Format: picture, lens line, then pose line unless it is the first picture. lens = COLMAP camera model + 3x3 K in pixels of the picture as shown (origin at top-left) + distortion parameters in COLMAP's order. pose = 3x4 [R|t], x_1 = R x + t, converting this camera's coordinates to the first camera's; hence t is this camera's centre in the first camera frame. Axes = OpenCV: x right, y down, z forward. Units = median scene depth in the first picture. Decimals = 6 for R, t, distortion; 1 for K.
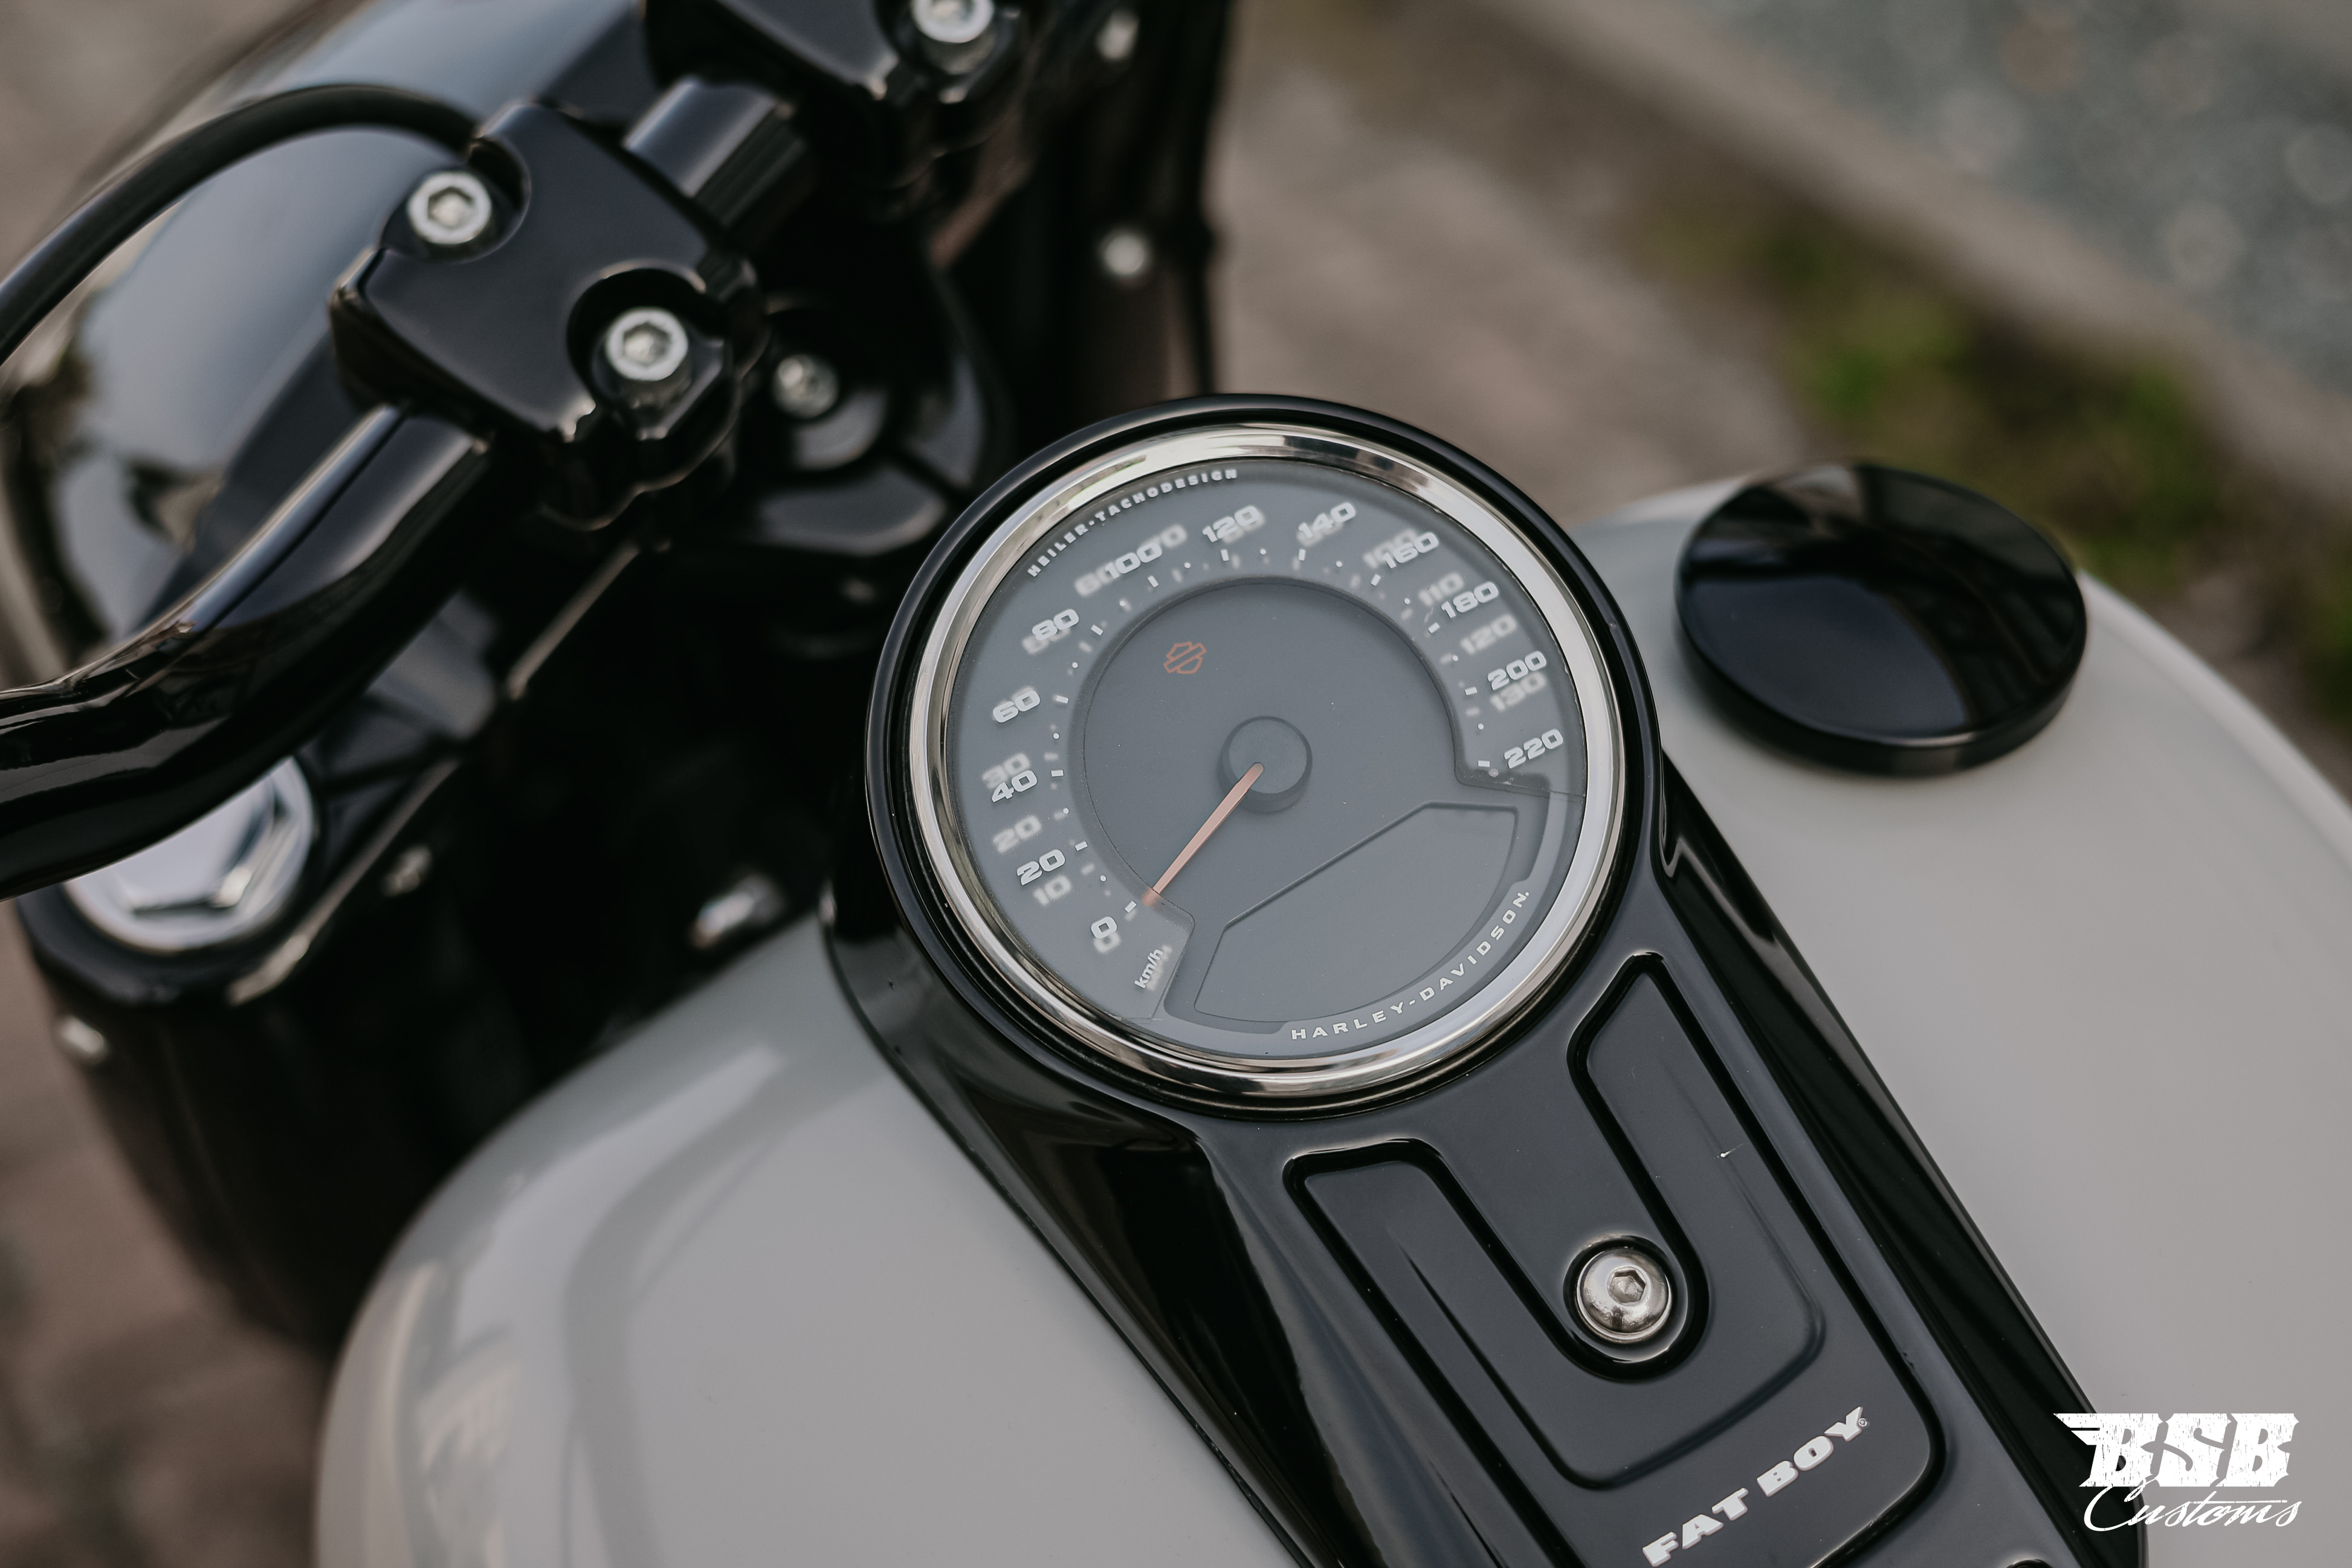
lens RADIAL K [[3632.6, 0, 1176.0], [0, 3632.6, 784.0], [0, 0, 1]] dist [-0.029880, -0.068750]
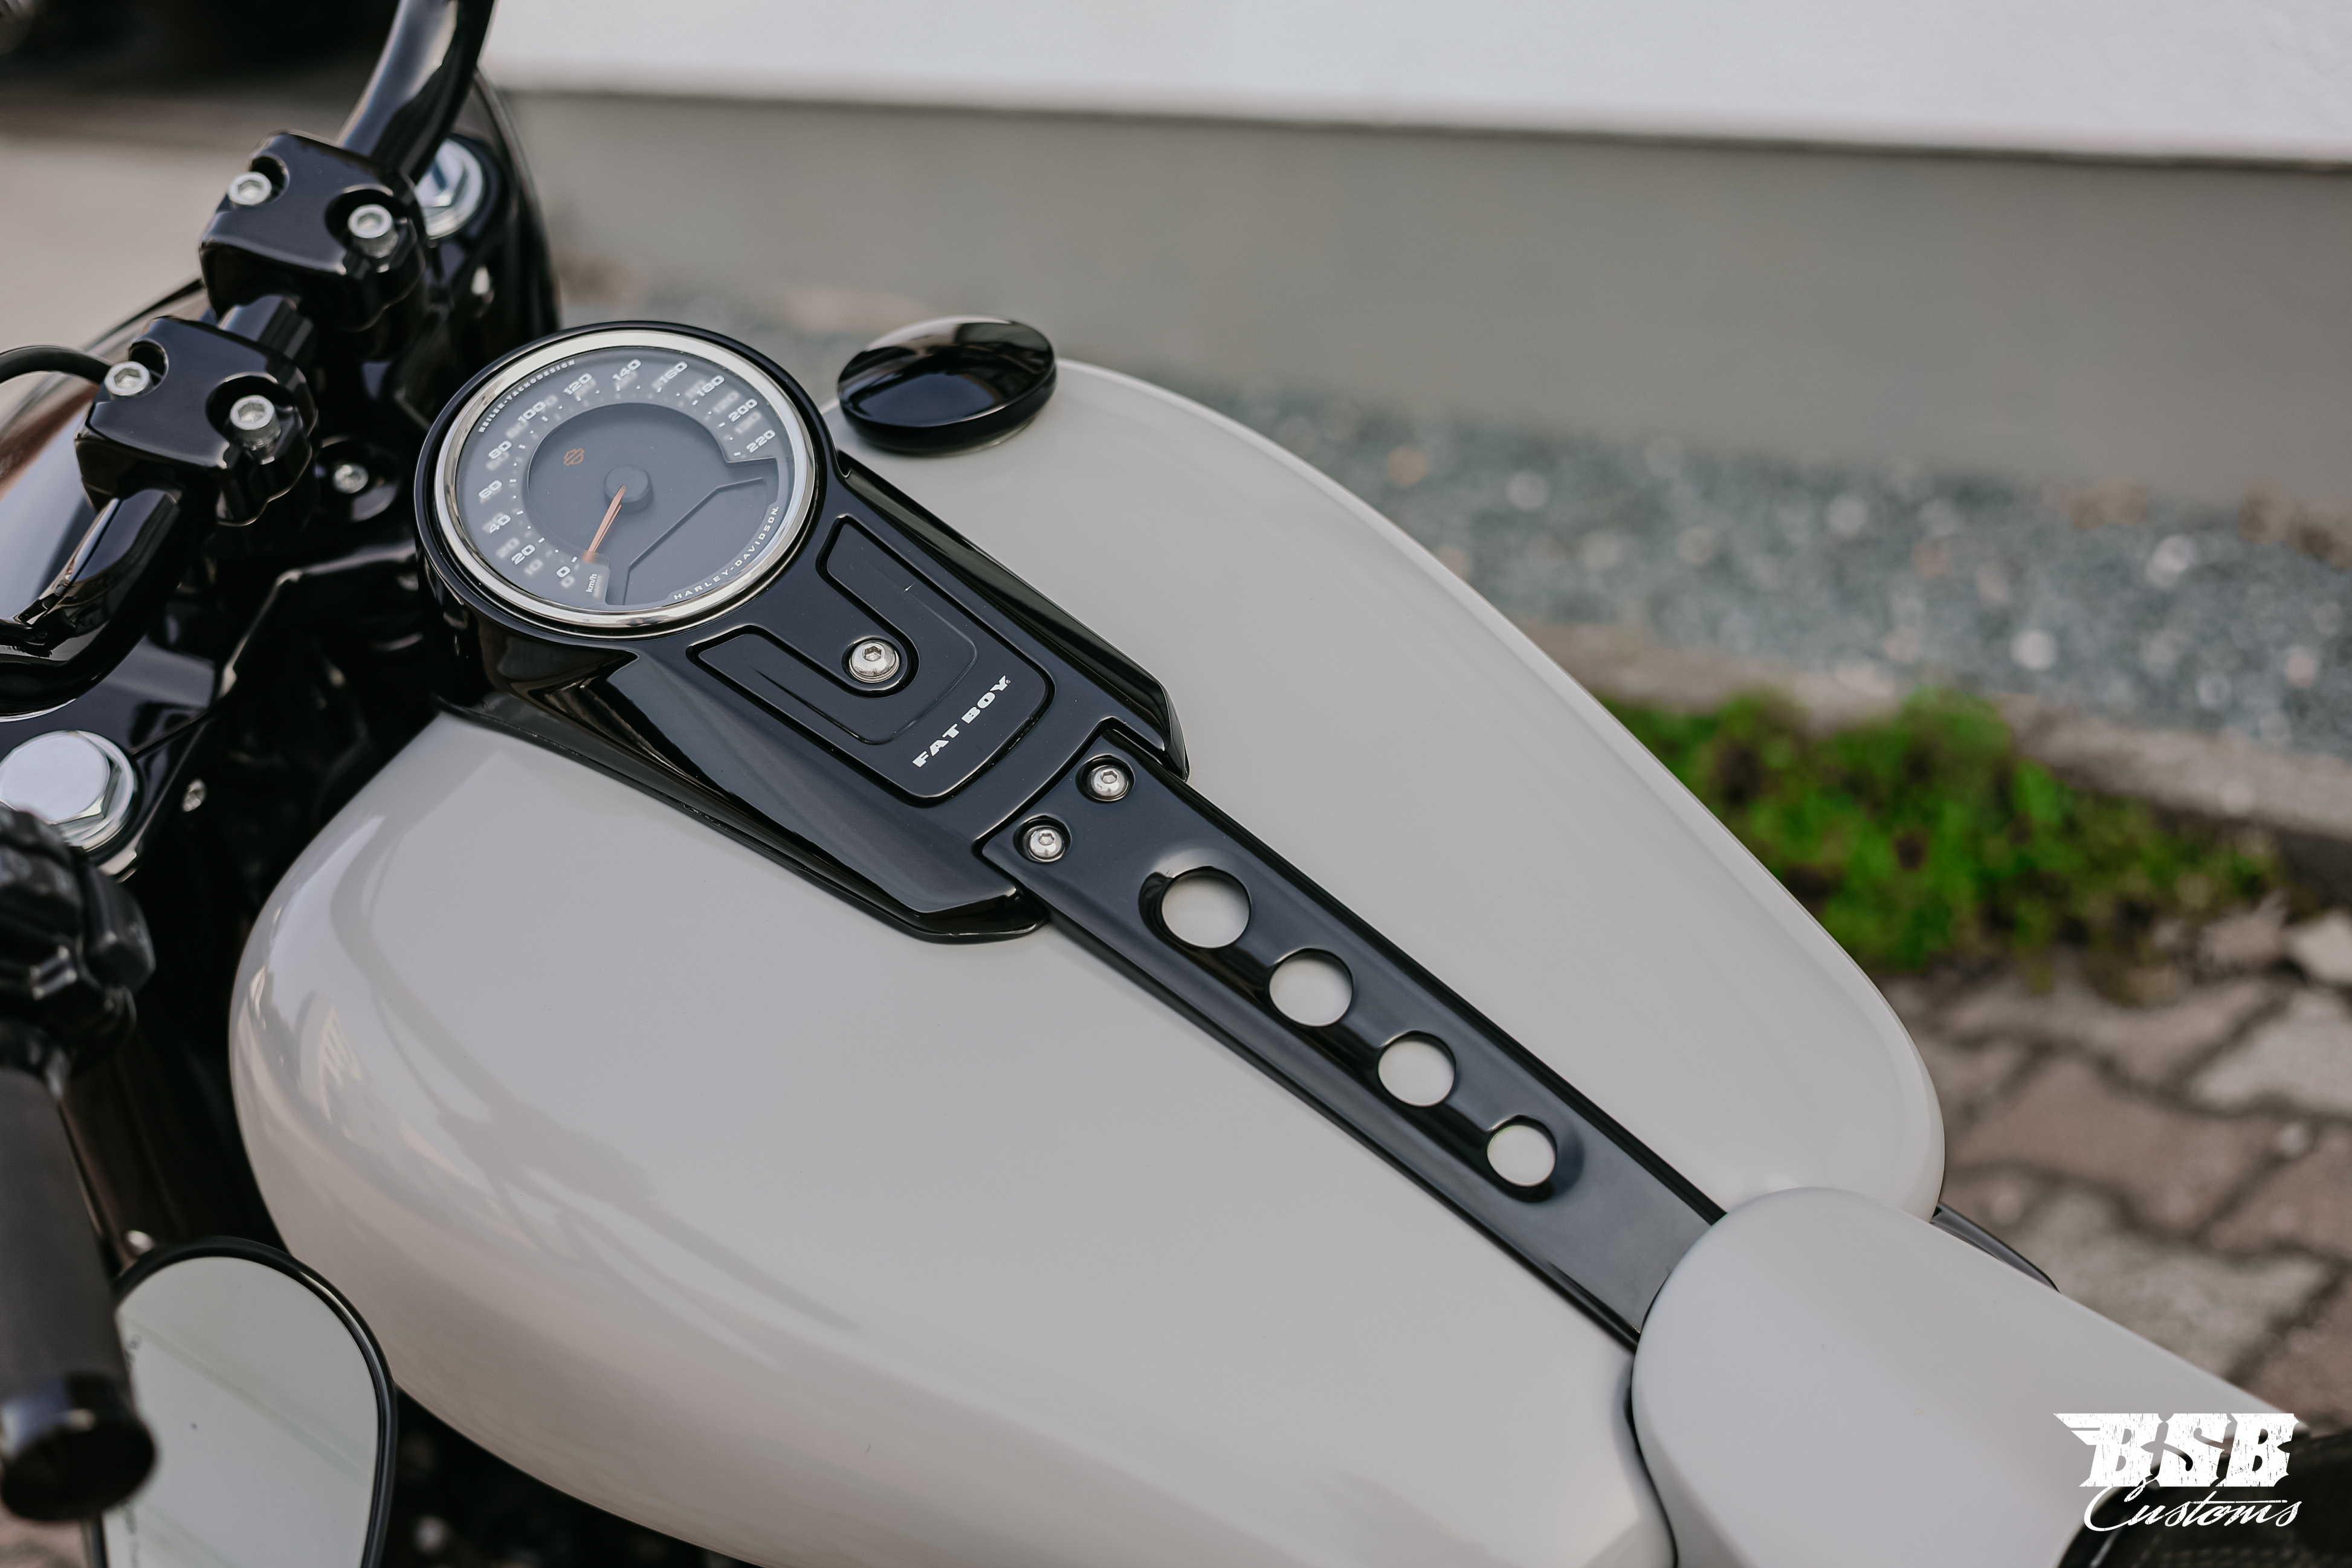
lens RADIAL K [[3523.0, 0, 1173.8], [0, 3523.0, 785.2], [0, 0, 1]] dist [0.017399, -0.211666]
pose [[0.950026, -0.279694, 0.138641, -0.003007], [0.303095, 0.932754, -0.195201, 0.579363], [-0.074721, 0.227468, 0.970915, -0.768645]]
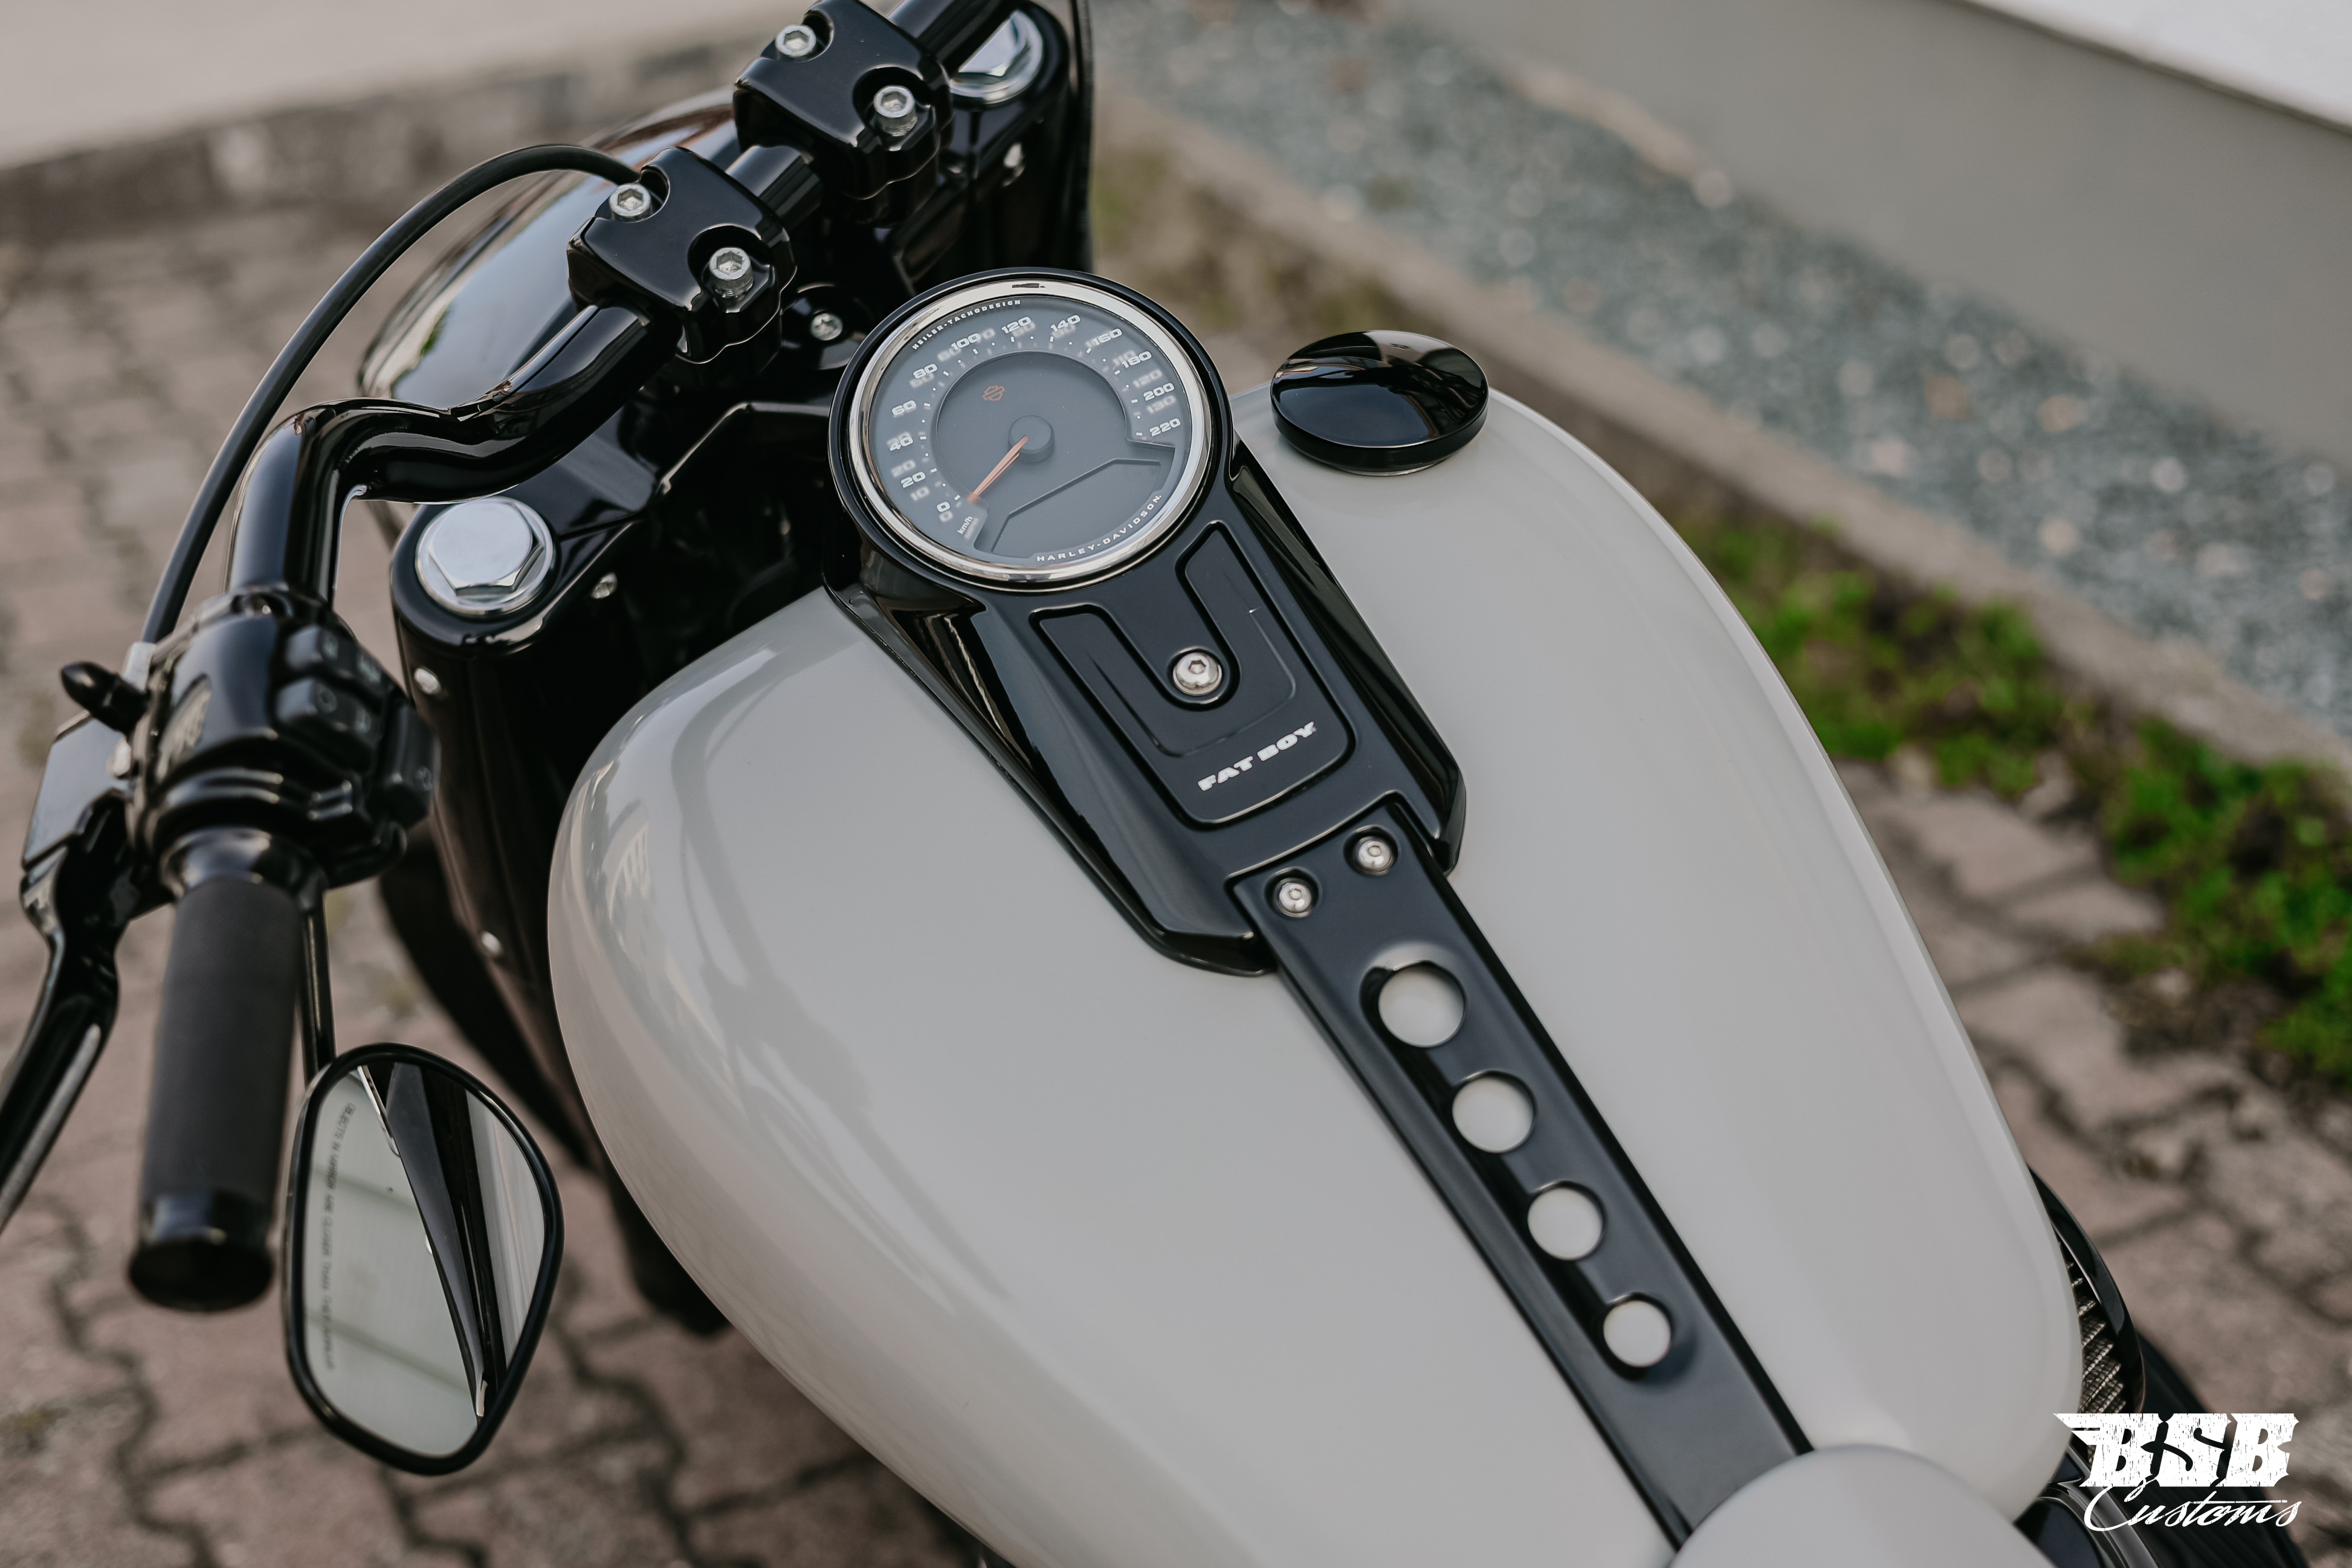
lens RADIAL K [[3539.6, 0, 1182.2], [0, 3539.6, 788.9], [0, 0, 1]] dist [0.005427, -0.199239]
pose [[0.998478, -0.010703, -0.054107, 0.206812], [0.003180, 0.990531, -0.137254, 0.443037], [0.055064, 0.136873, 0.989057, -0.866388]]
